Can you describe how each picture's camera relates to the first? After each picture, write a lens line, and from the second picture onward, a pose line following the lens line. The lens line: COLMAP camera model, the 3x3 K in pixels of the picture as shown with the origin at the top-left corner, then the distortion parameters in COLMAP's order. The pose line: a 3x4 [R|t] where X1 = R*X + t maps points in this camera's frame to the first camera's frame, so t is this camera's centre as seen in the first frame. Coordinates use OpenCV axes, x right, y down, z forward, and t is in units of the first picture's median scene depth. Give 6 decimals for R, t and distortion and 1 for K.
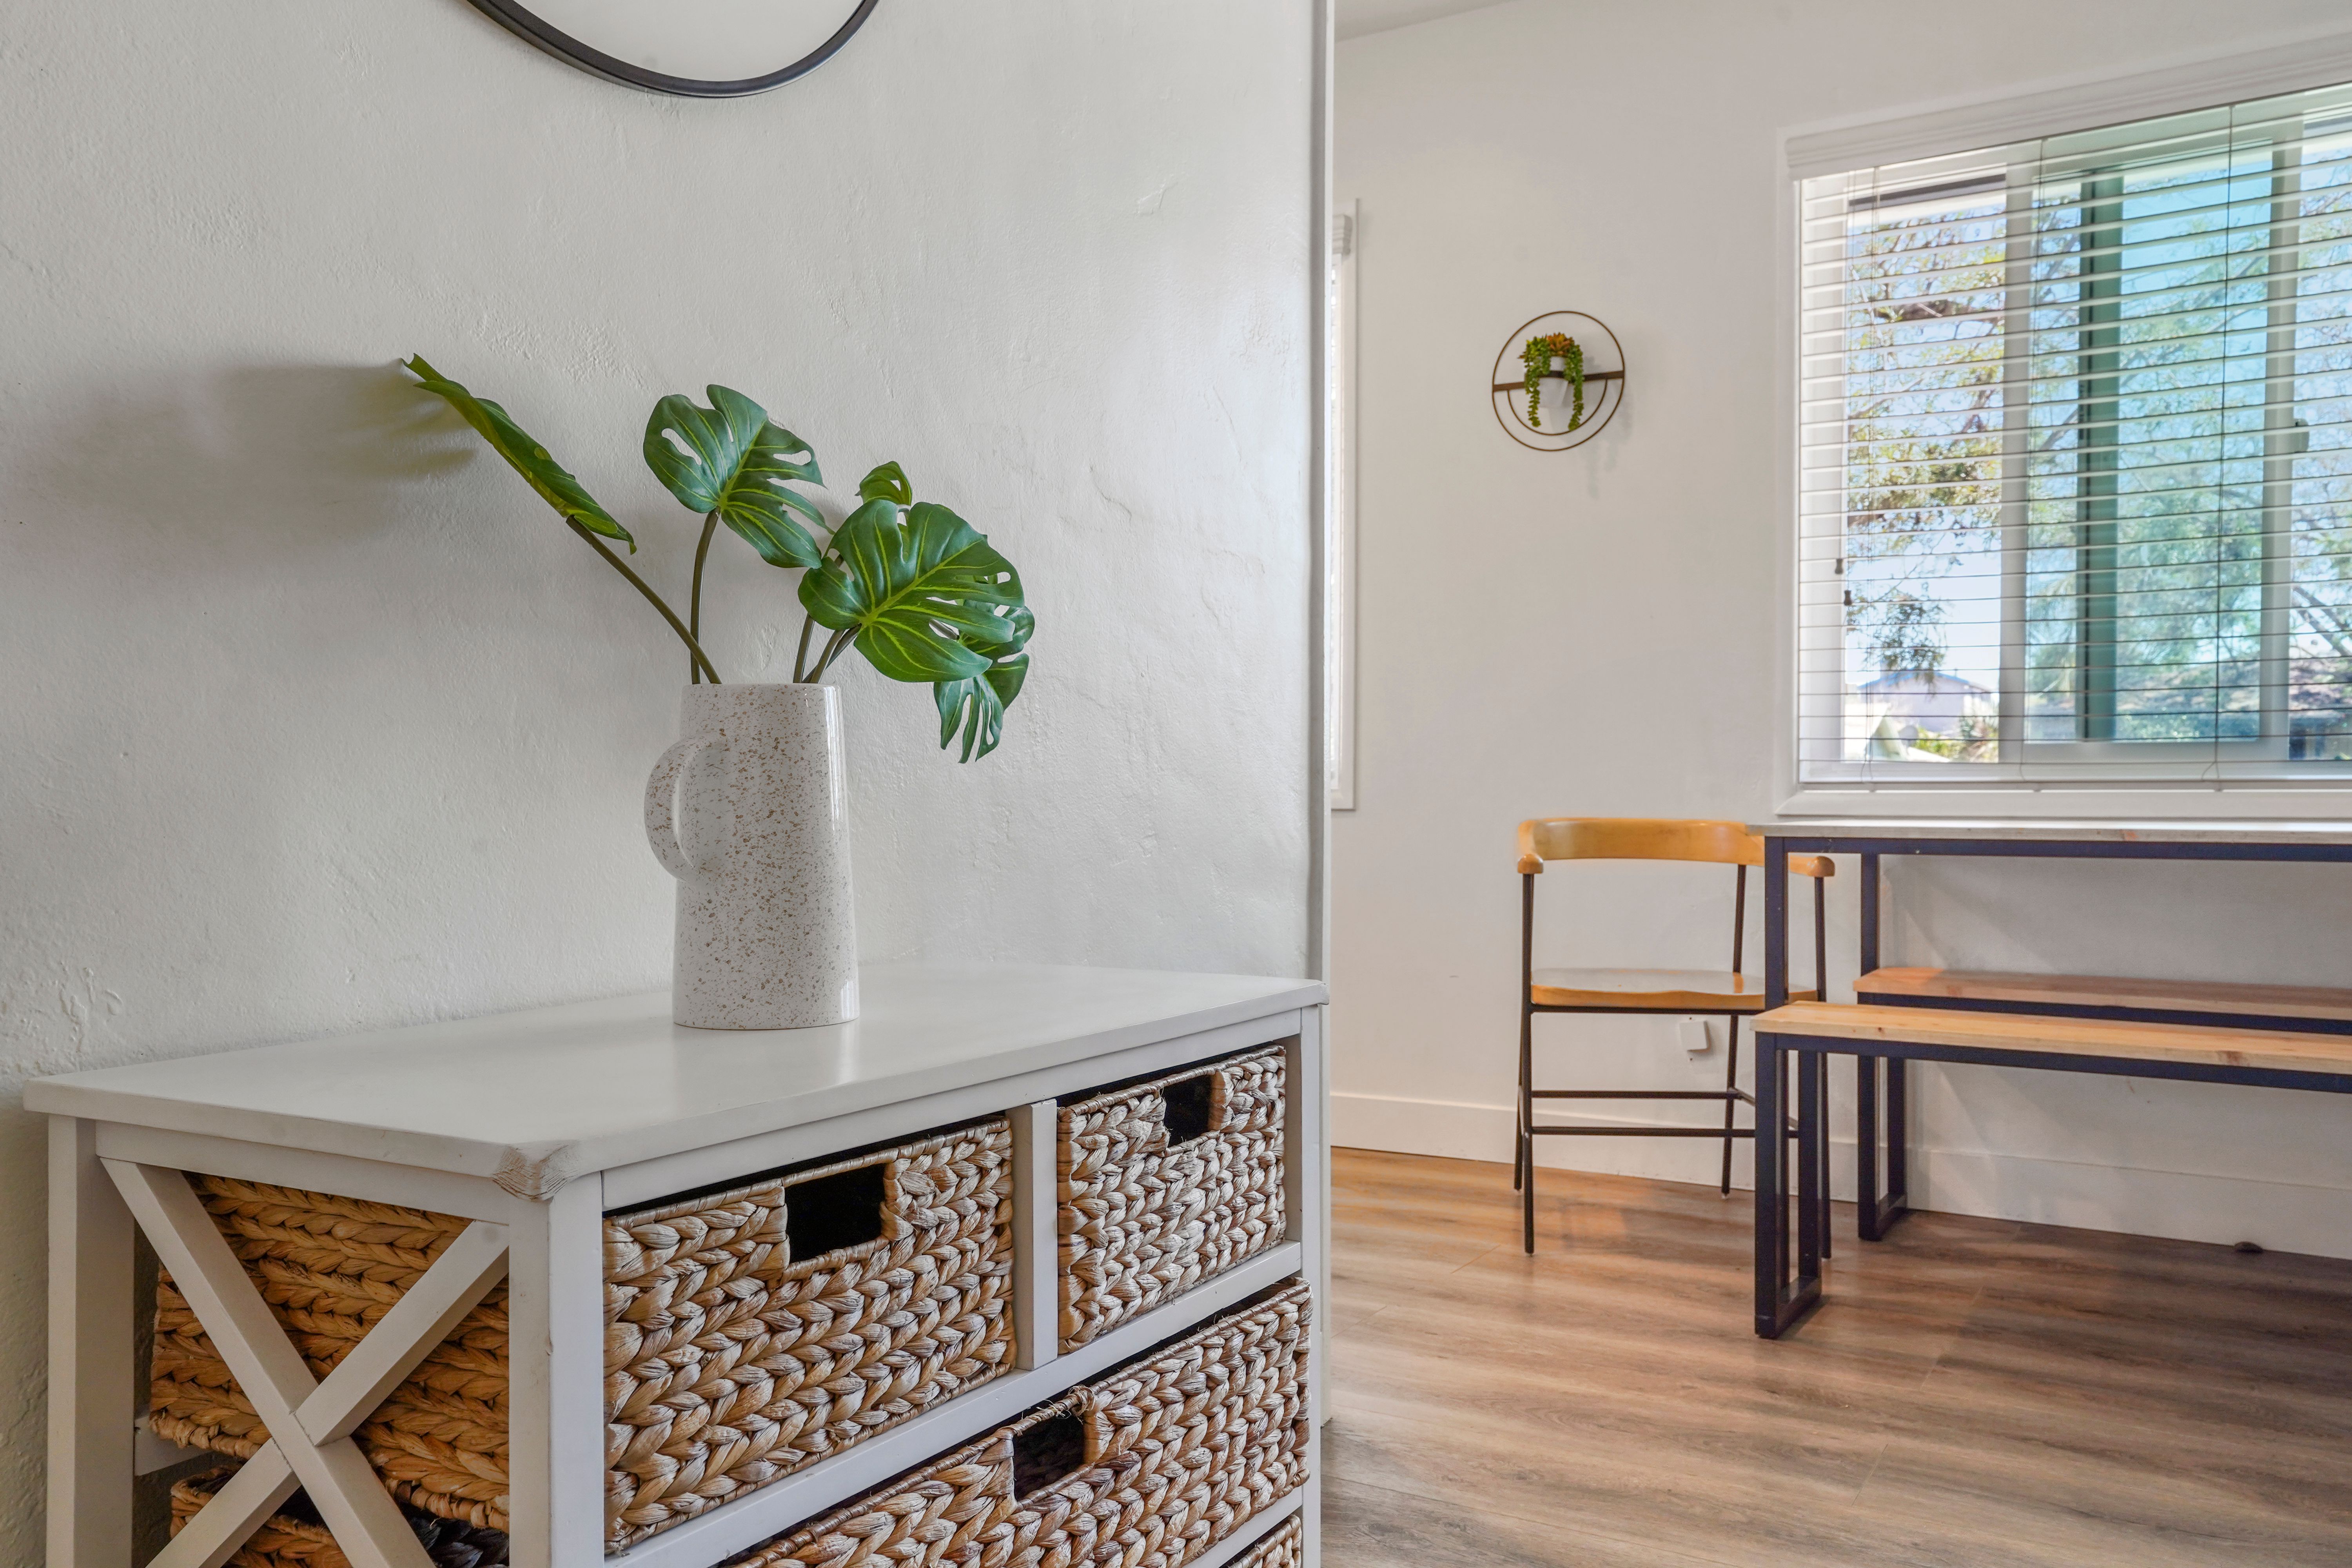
lens RADIAL K [[1850.3, 0, 1154.7], [0, 1850.3, 795.8], [0, 0, 1]] dist [0.032661, 0.005900]
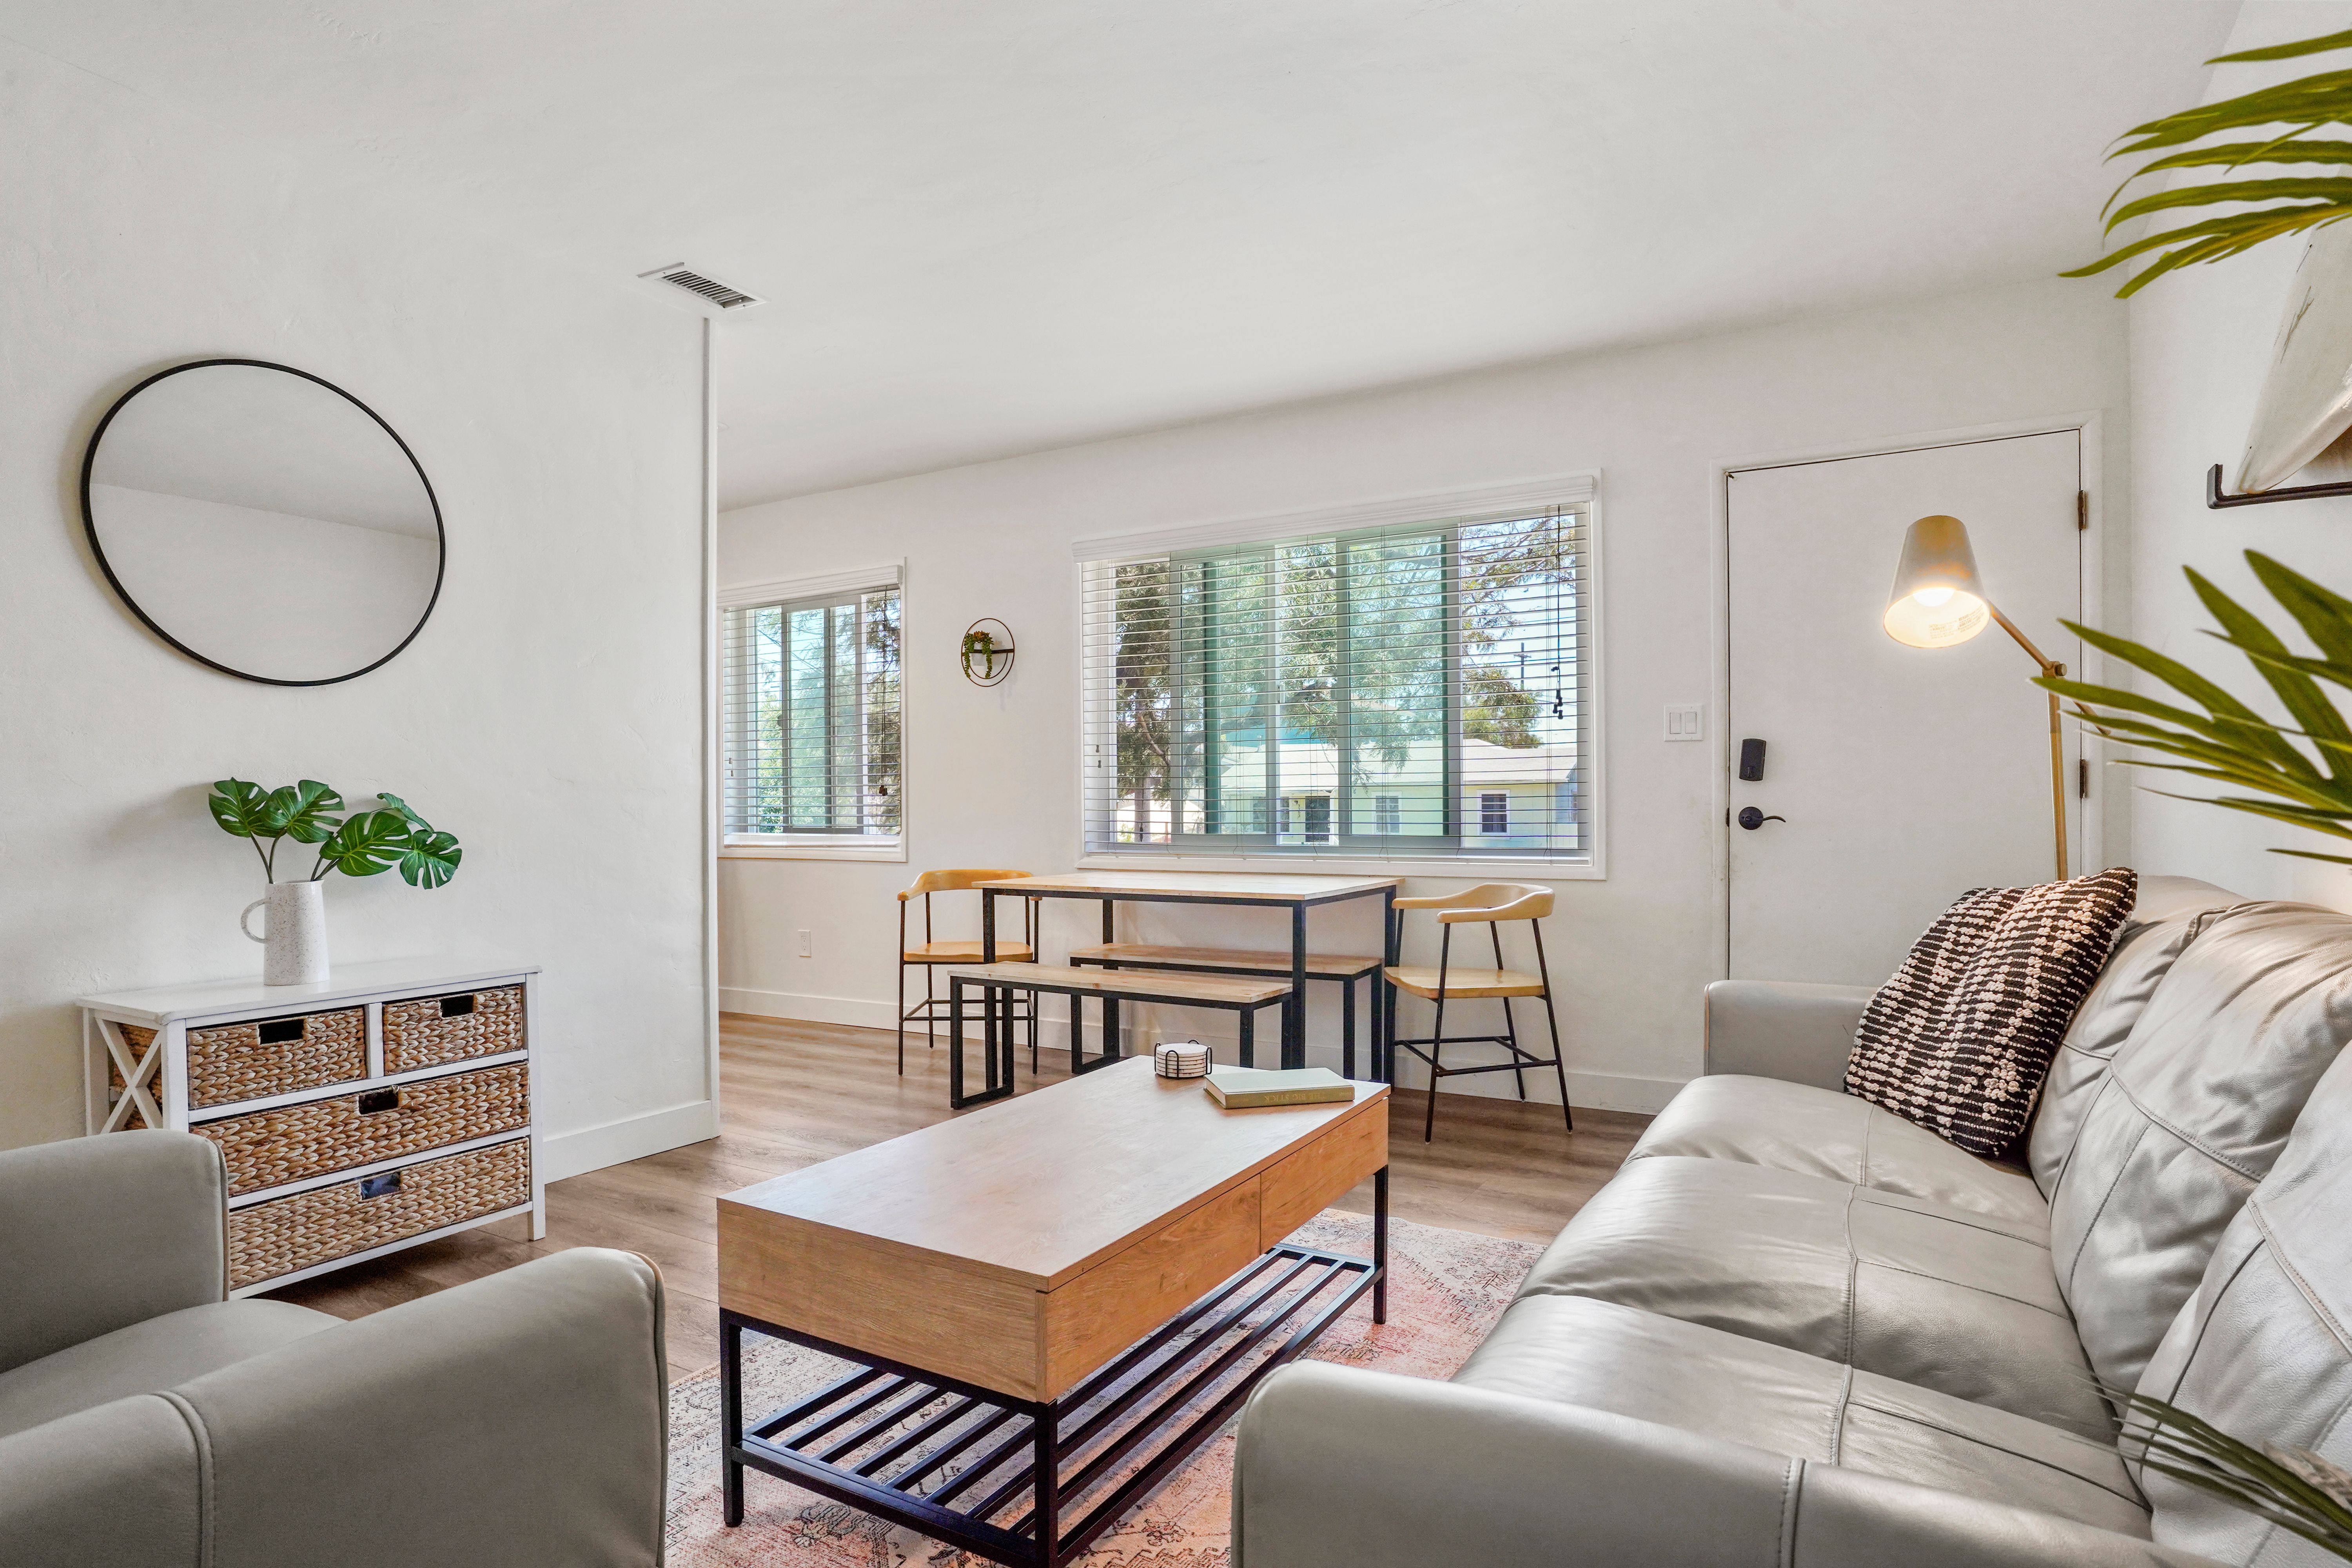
lens RADIAL K [[1266.4, 0, 1172.3], [0, 1266.4, 808.5], [0, 0, 1]] dist [-0.058213, 0.031390]
pose [[0.999938, -0.009859, 0.005196, 1.208958], [0.009836, 0.999942, 0.004458, -0.165913], [-0.005240, -0.004406, 0.999977, -1.134486]]
